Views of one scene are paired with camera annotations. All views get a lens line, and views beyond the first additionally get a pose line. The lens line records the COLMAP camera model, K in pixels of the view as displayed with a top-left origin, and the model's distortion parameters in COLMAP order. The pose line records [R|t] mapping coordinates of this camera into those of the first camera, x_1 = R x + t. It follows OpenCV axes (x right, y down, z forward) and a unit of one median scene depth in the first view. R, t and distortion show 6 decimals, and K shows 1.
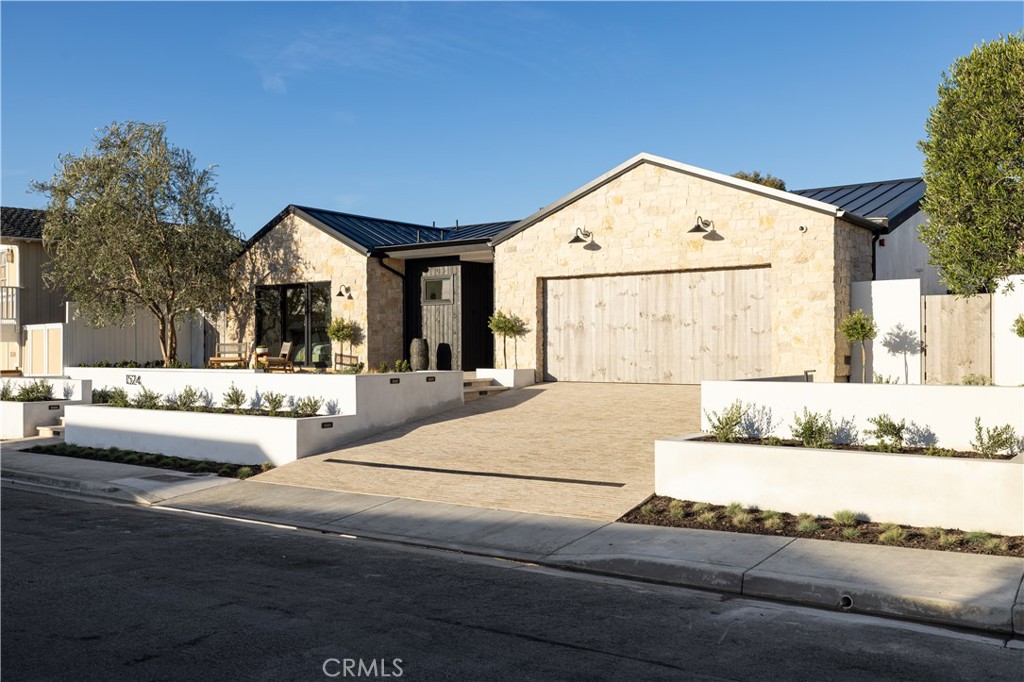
lens RADIAL K [[971.6, 0, 512.6], [0, 971.6, 345.5], [0, 0, 1]] dist [0.021706, 0.000000]
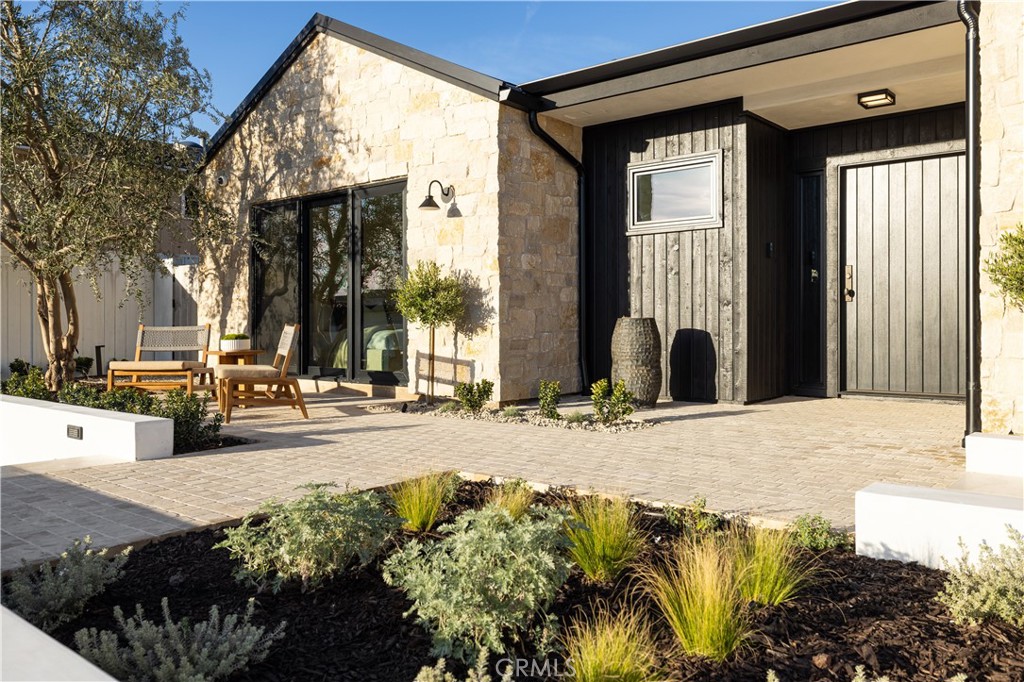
lens RADIAL K [[810.6, 0, 510.5], [0, 810.6, 334.5], [0, 0, 1]] dist [0.042713, -0.004484]
pose [[0.997429, 0.006593, -0.071354, -0.118062], [-0.005580, 0.999881, 0.014398, -0.004545], [0.071440, -0.013963, 0.997347, 0.658468]]
